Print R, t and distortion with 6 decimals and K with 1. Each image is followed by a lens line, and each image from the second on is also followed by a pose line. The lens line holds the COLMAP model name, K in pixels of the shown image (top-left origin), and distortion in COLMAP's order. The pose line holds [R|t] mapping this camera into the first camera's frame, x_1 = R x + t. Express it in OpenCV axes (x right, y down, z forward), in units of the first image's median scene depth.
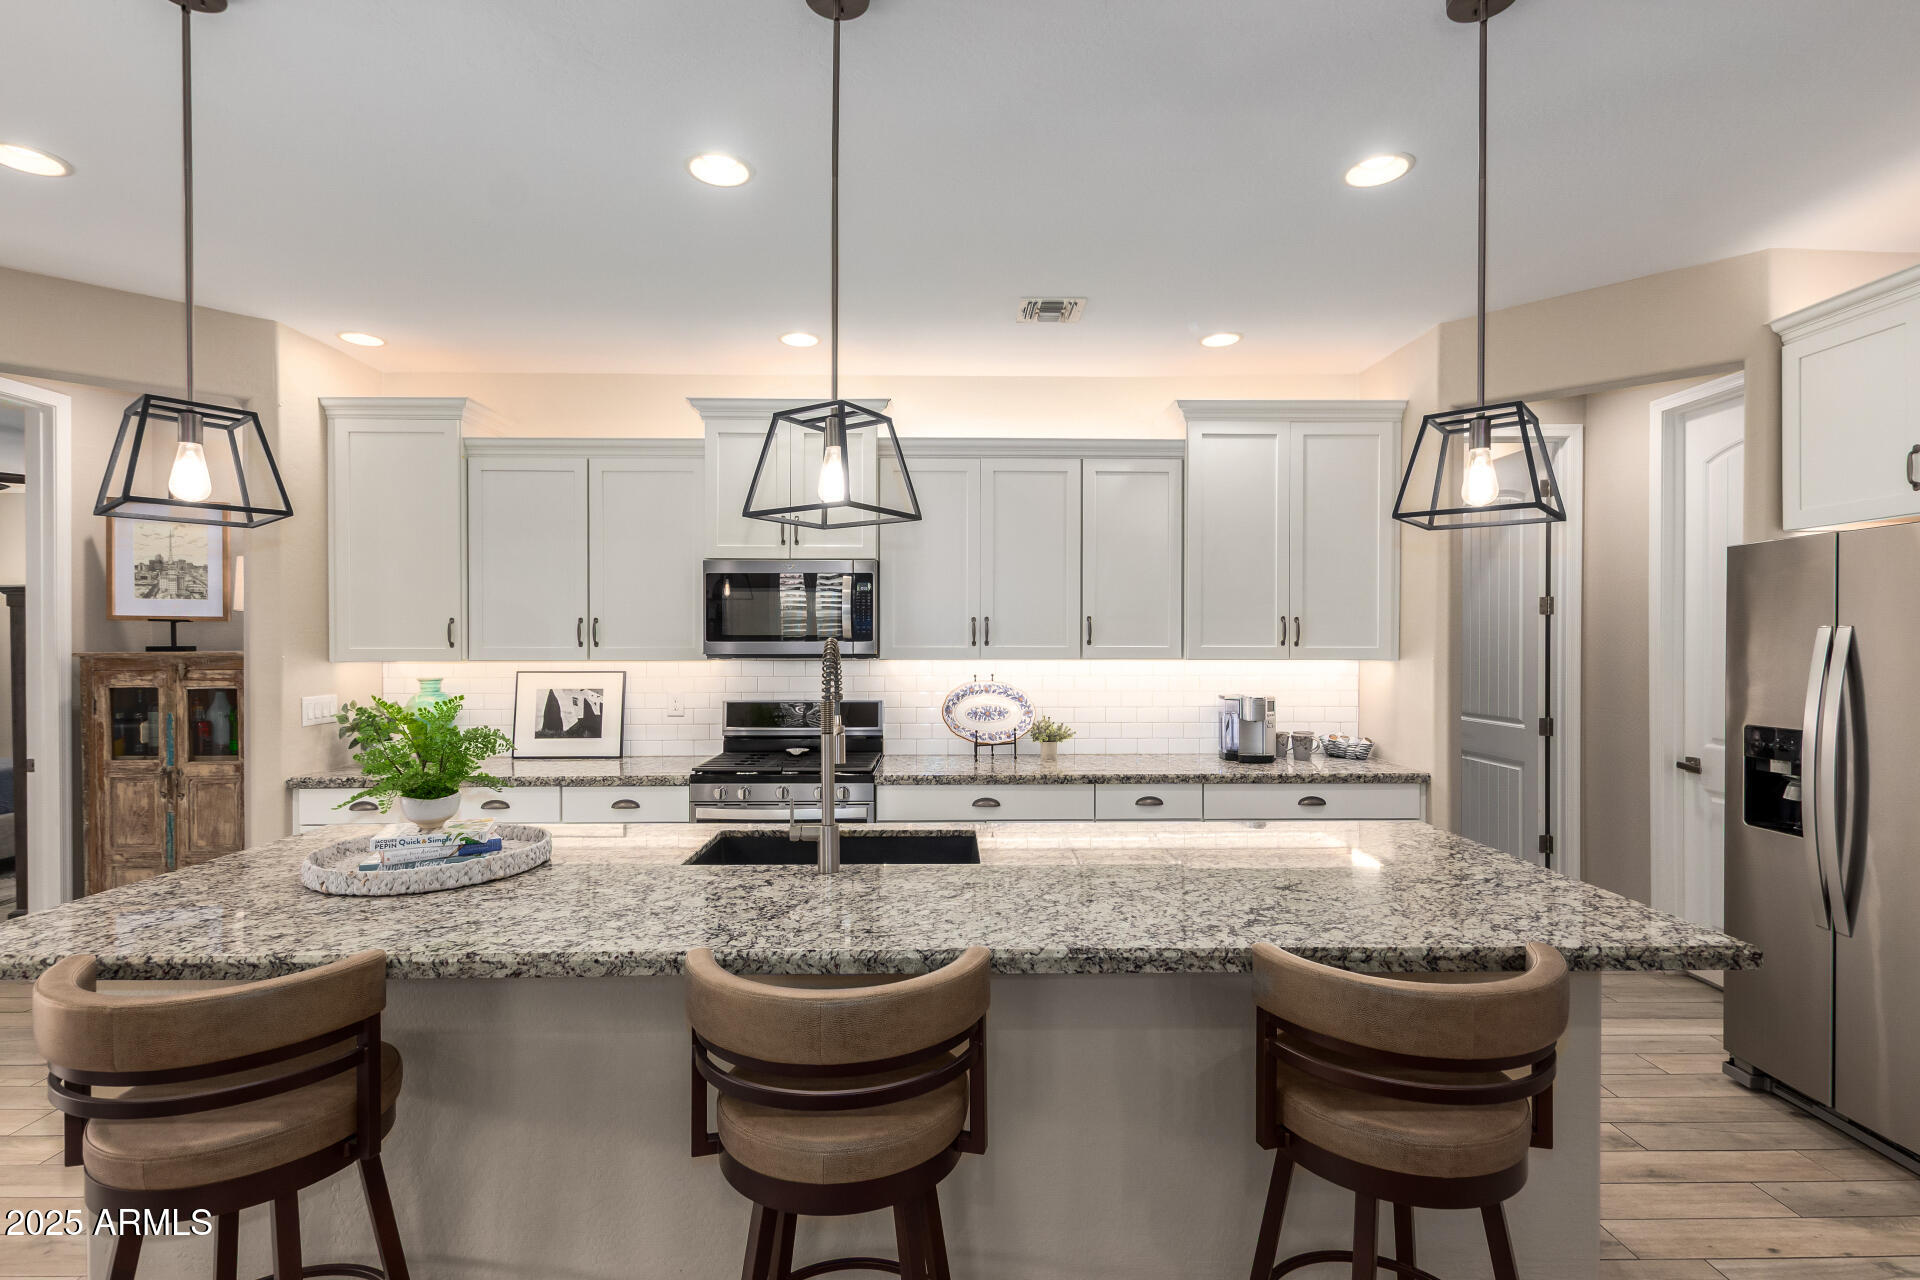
lens RADIAL K [[908.0, 0, 968.0], [0, 908.0, 645.8], [0, 0, 1]] dist [0.005335, 0.000511]
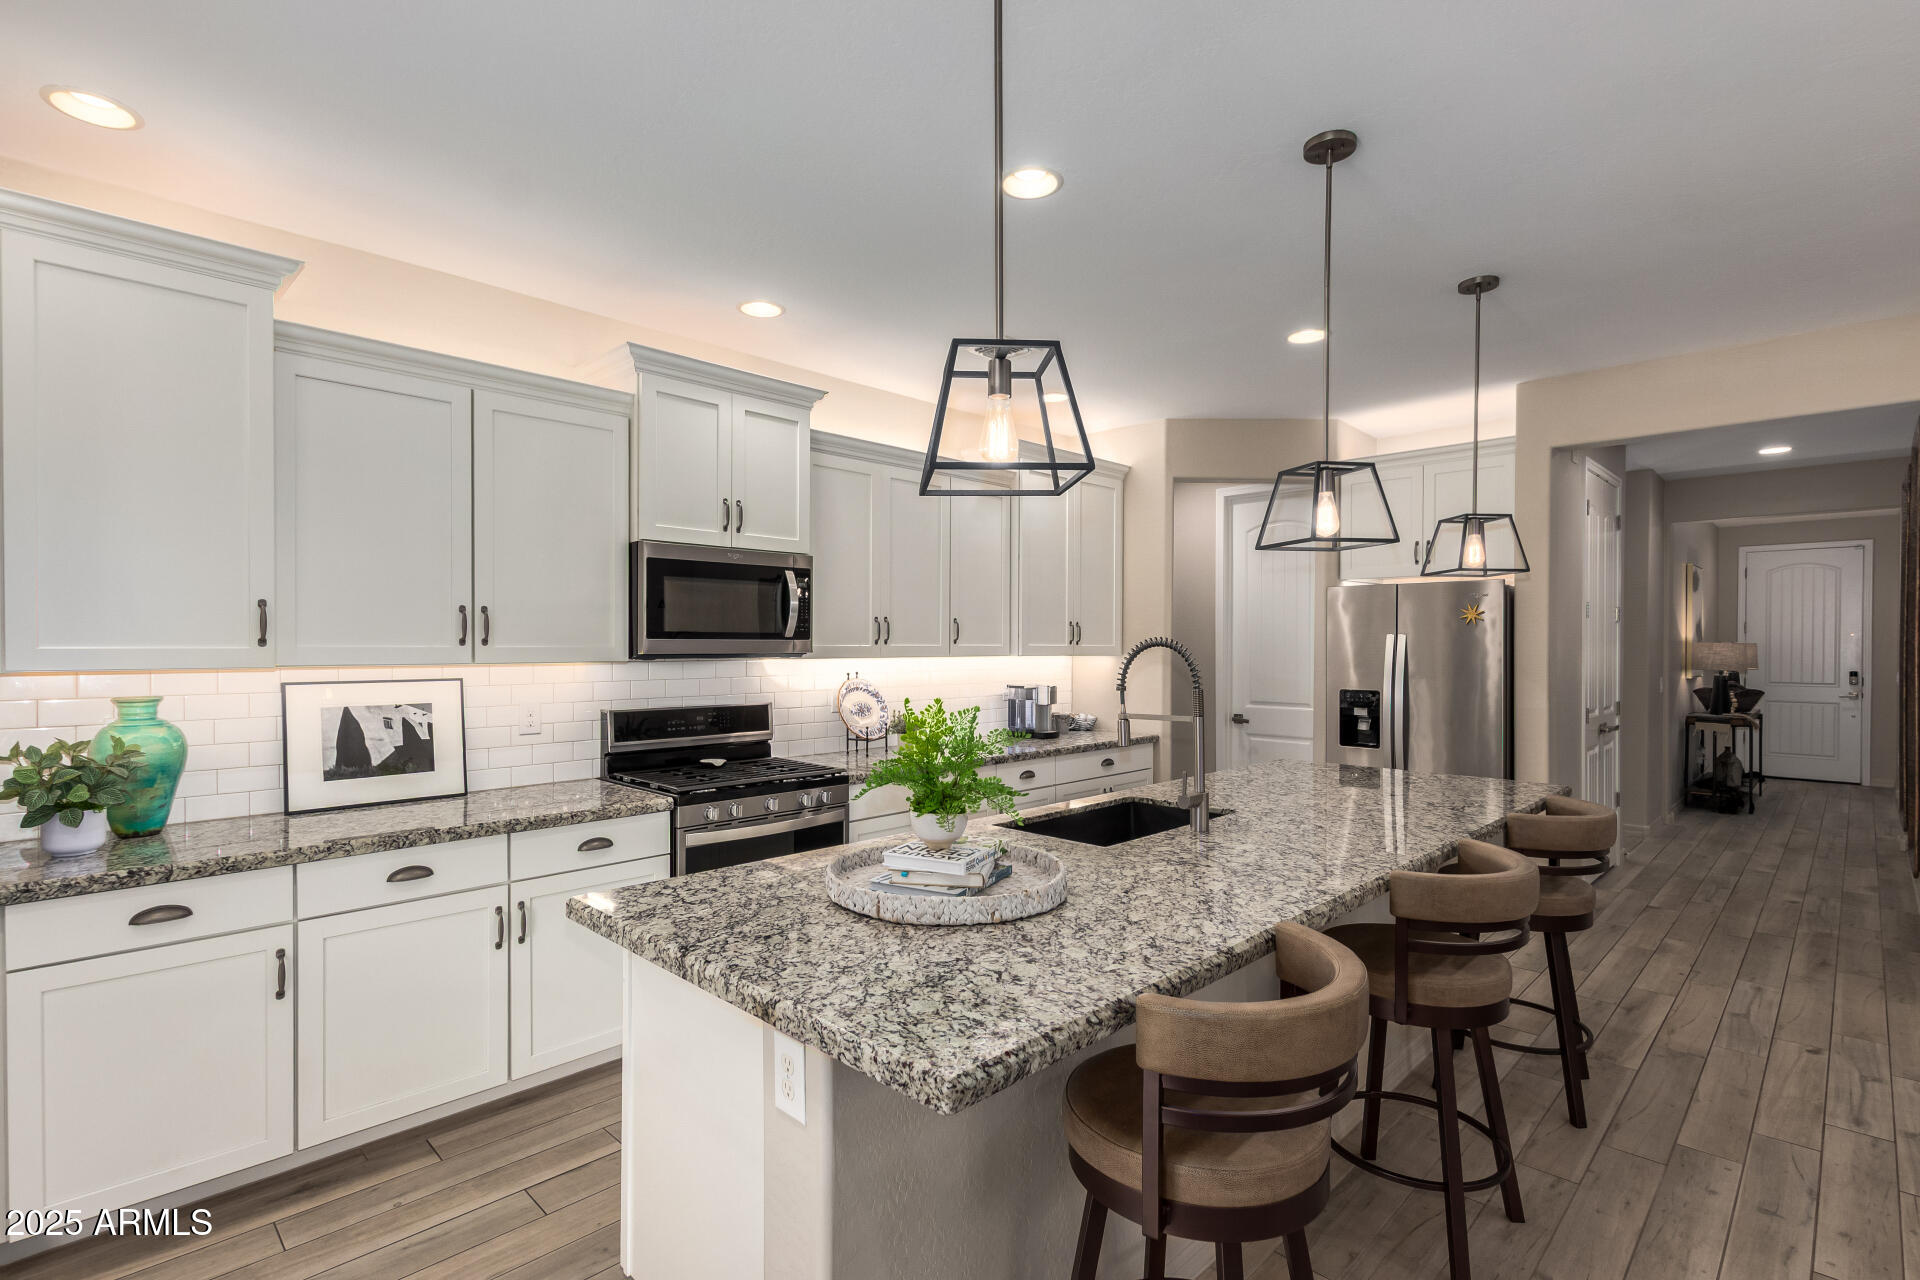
lens RADIAL K [[908.0, 0, 968.0], [0, 908.0, 645.8], [0, 0, 1]] dist [0.005335, 0.000511]
pose [[0.709893, 0.000312, 0.704309, -0.626672], [0.001198, 0.999998, -0.001651, 0.003338], [-0.704308, 0.002016, 0.709891, 0.187193]]
